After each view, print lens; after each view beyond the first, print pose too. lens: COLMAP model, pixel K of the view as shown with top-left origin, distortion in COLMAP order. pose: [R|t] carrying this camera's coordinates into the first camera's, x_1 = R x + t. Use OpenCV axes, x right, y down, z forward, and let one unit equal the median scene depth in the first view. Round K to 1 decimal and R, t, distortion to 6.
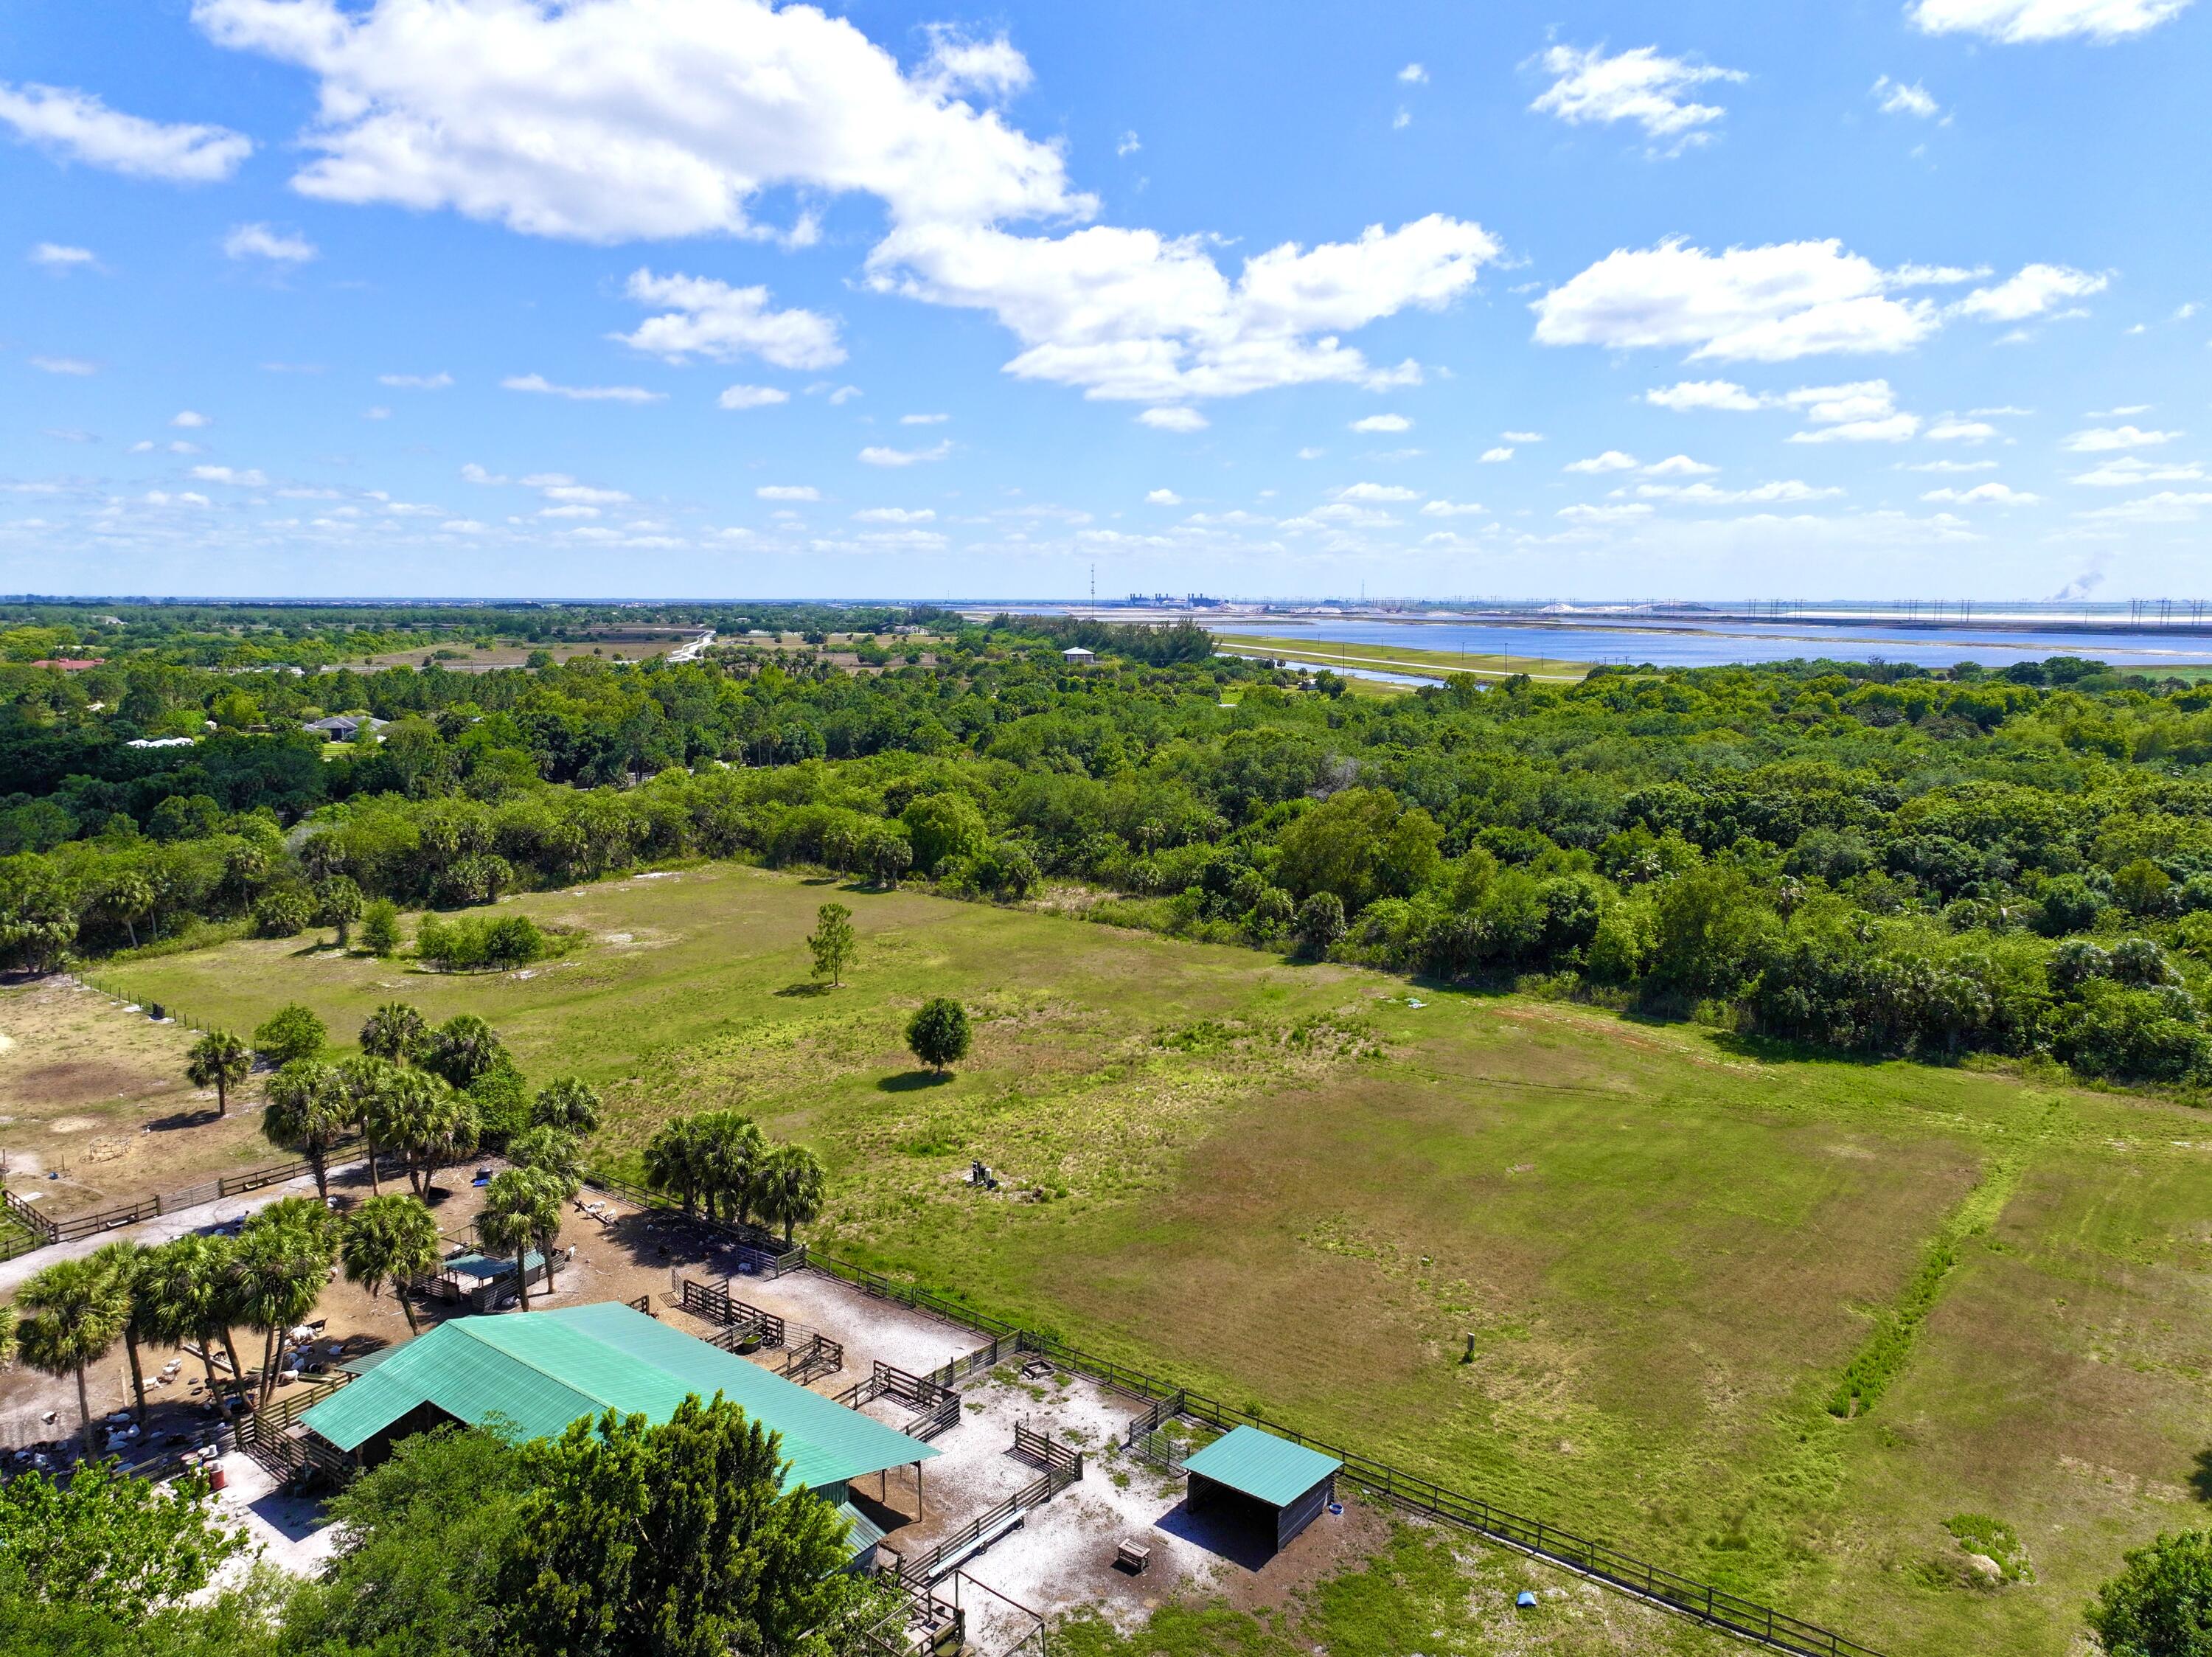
lens RADIAL K [[1551.8, 0, 1117.8], [0, 1551.8, 795.7], [0, 0, 1]] dist [-0.000672, 0.014511]
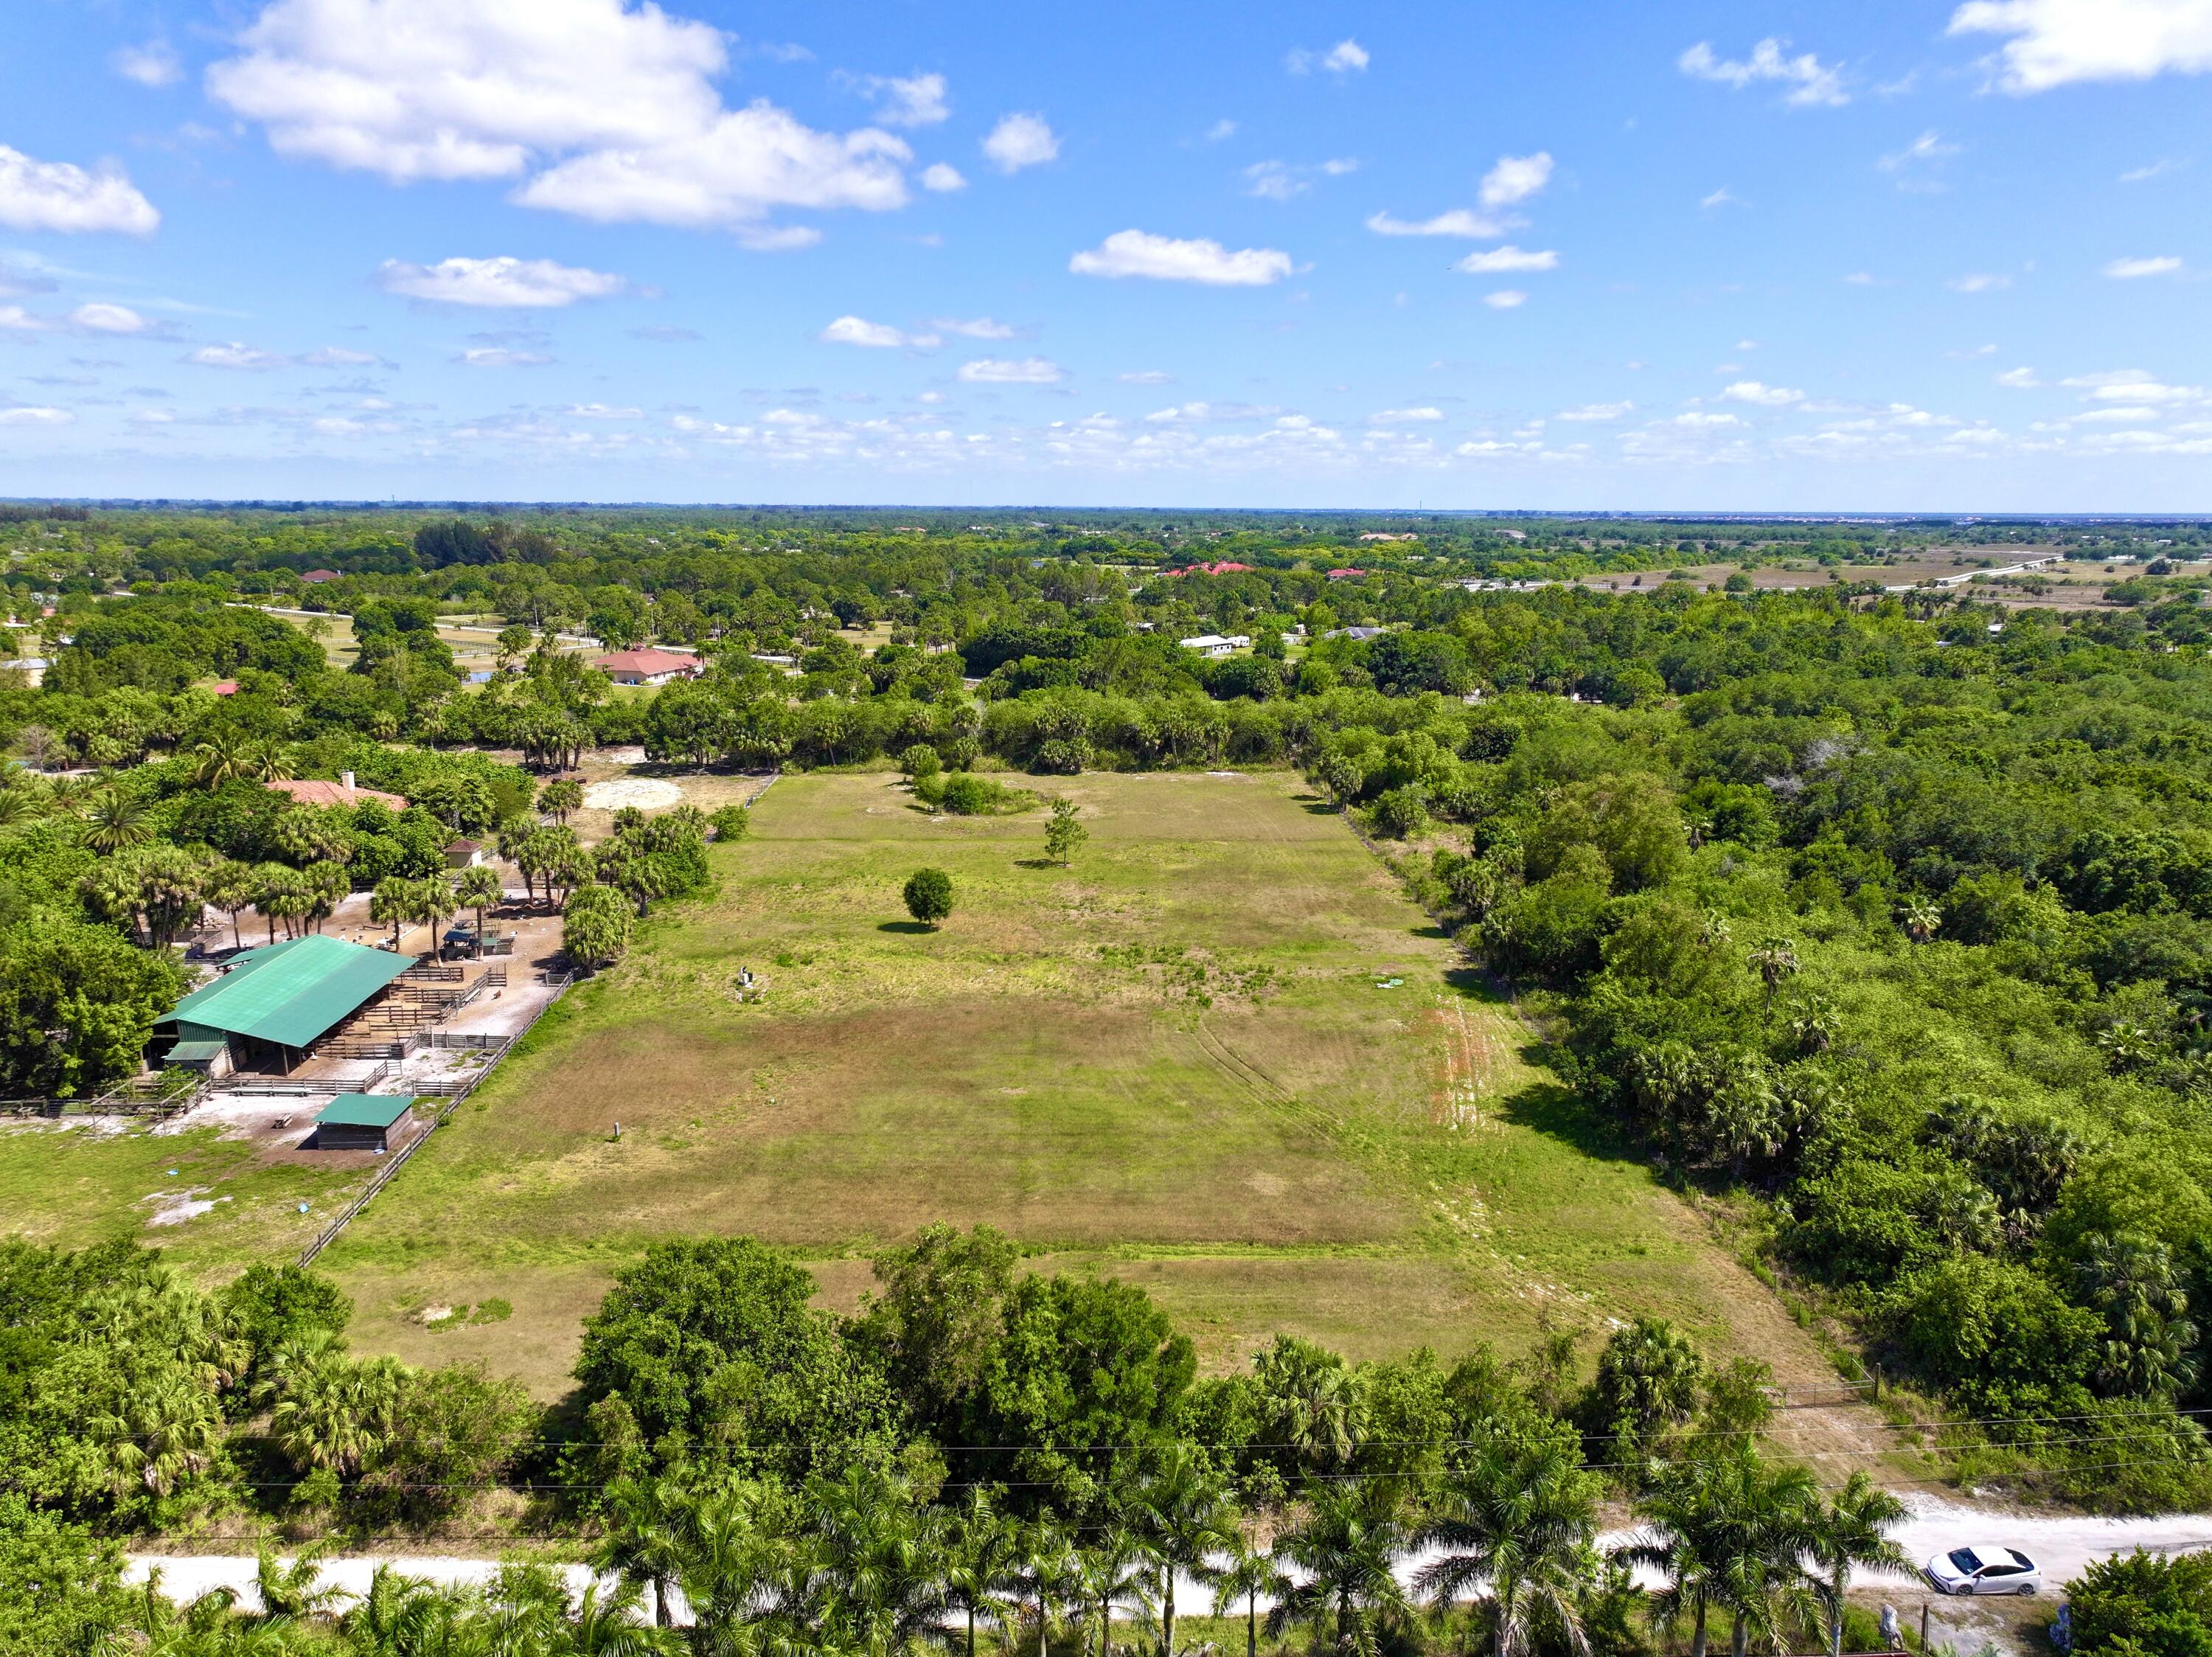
lens RADIAL K [[1551.8, 0, 1112.7], [0, 1551.8, 813.3], [0, 0, 1]] dist [-0.000672, 0.014511]
pose [[0.636223, 0.150999, -0.756584, 0.875292], [-0.100007, 0.988527, 0.113194, -0.069533], [0.764996, 0.003647, 0.644024, 0.269265]]
